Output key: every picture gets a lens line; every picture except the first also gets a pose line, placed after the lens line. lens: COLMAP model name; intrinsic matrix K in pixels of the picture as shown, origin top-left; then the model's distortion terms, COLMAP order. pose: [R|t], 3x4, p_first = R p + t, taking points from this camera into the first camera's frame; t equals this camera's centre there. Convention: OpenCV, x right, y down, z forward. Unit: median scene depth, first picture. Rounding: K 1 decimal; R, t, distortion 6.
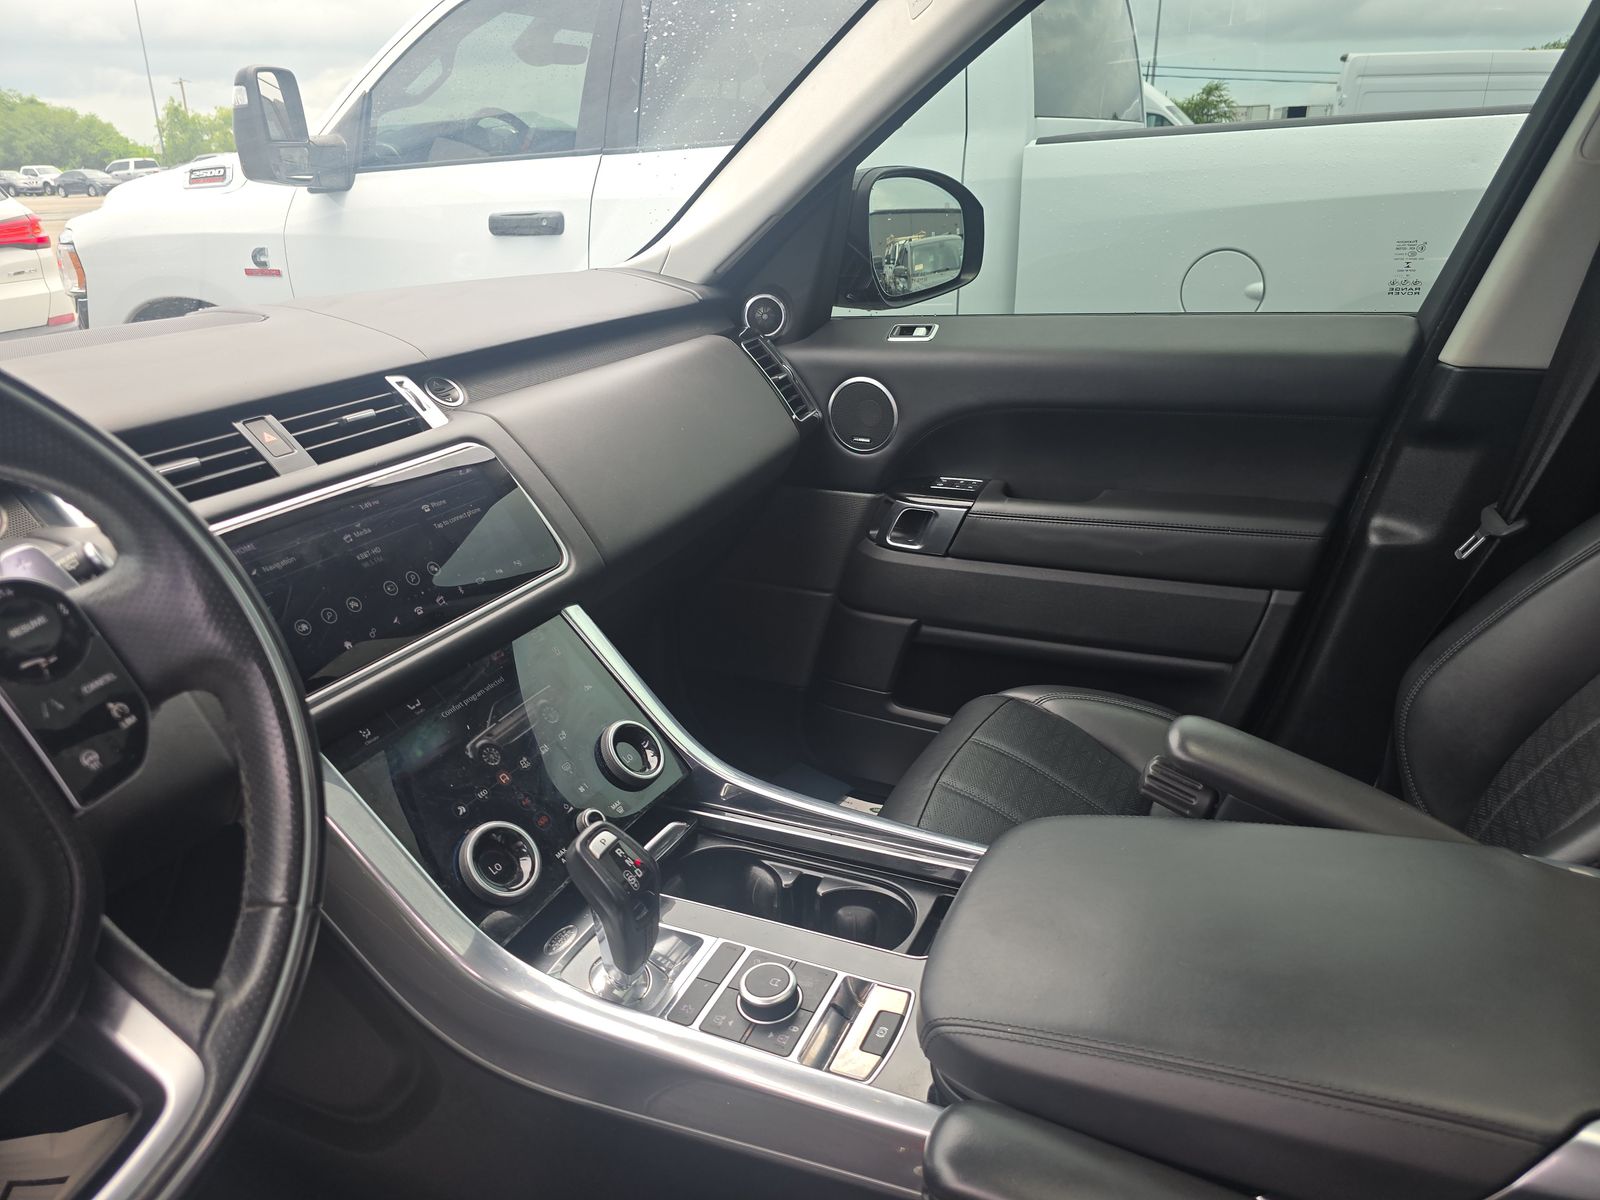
lens RADIAL K [[1090.9, 0, 789.2], [0, 1090.9, 592.7], [0, 0, 1]] dist [0.043927, -0.050449]
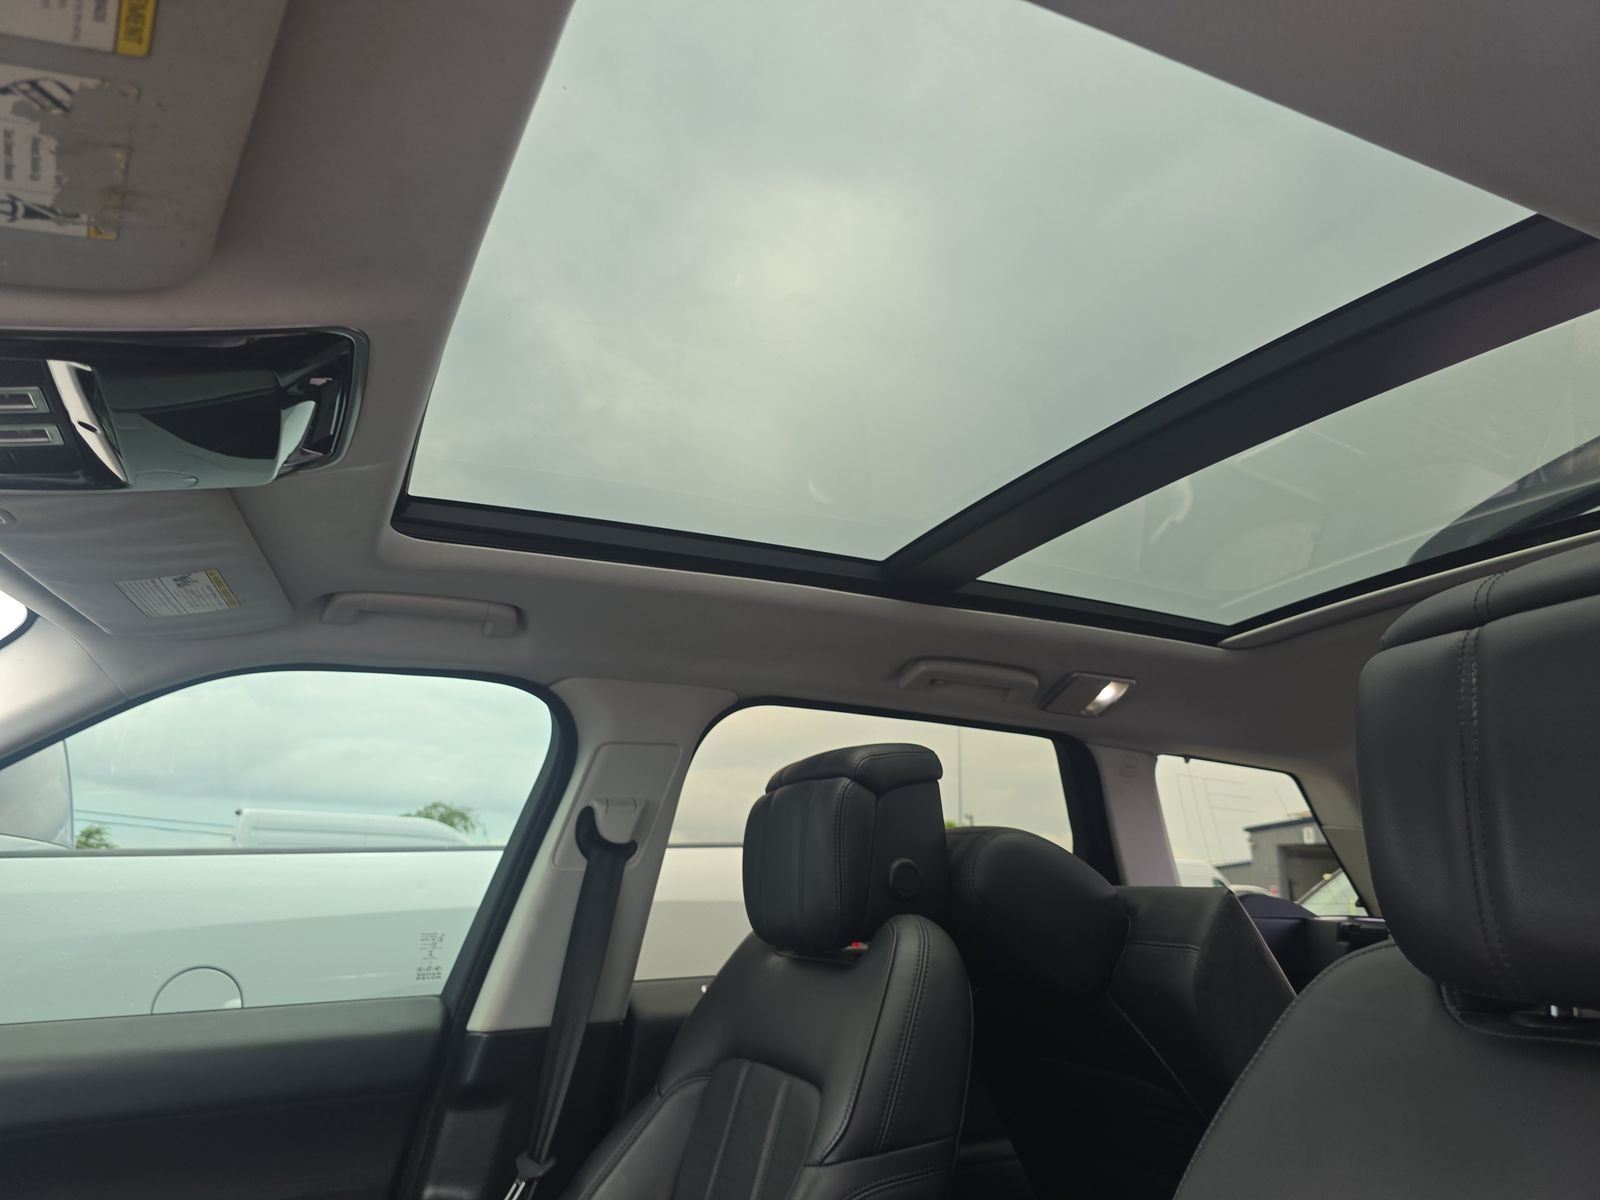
lens RADIAL K [[1090.9, 0, 795.7], [0, 1090.9, 588.2], [0, 0, 1]] dist [0.043927, -0.050449]
pose [[0.621627, 0.237253, 0.746520, -0.184902], [0.268267, 0.830913, -0.487460, 0.064838], [-0.735944, 0.503285, 0.452870, -0.043457]]
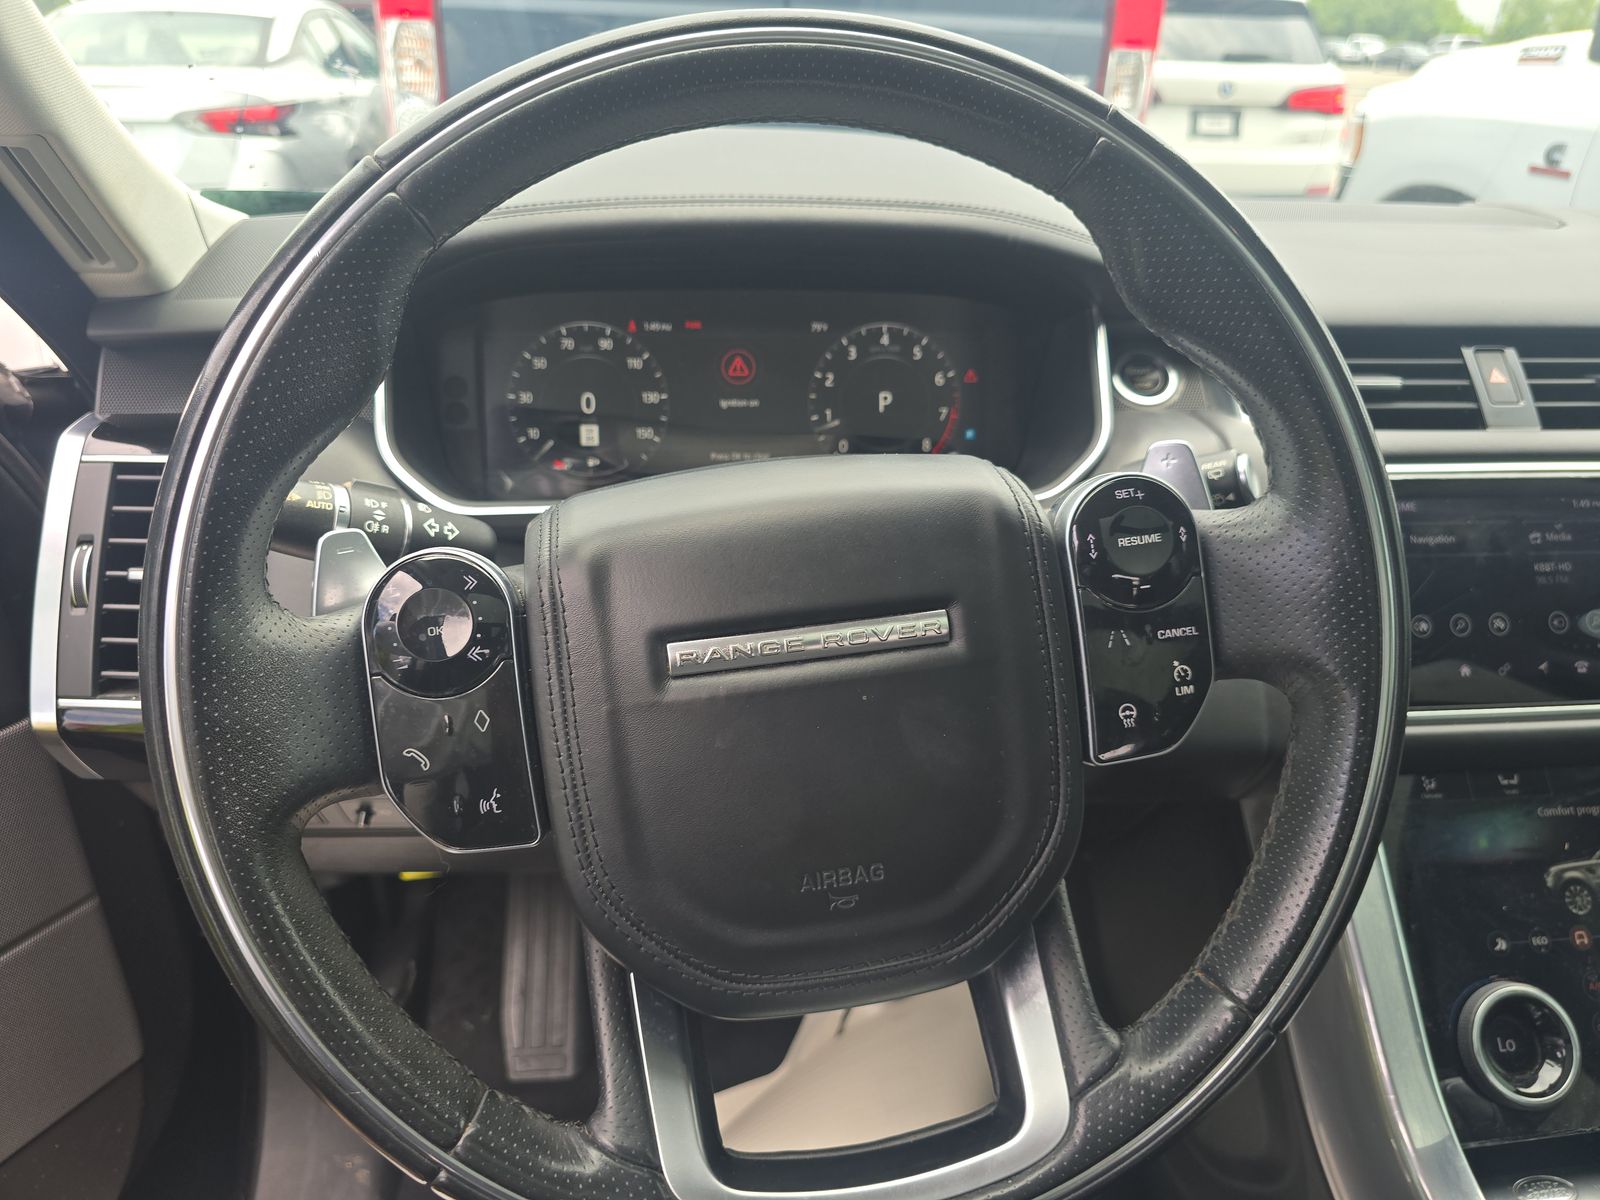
lens RADIAL K [[1090.9, 0, 814.1], [0, 1090.9, 596.8], [0, 0, 1]] dist [0.043927, -0.050449]
pose [[0.549380, 0.425234, -0.719276, -0.077804], [-0.356423, 0.897835, 0.258563, -0.021071], [0.755740, 0.114317, 0.644816, 0.104356]]
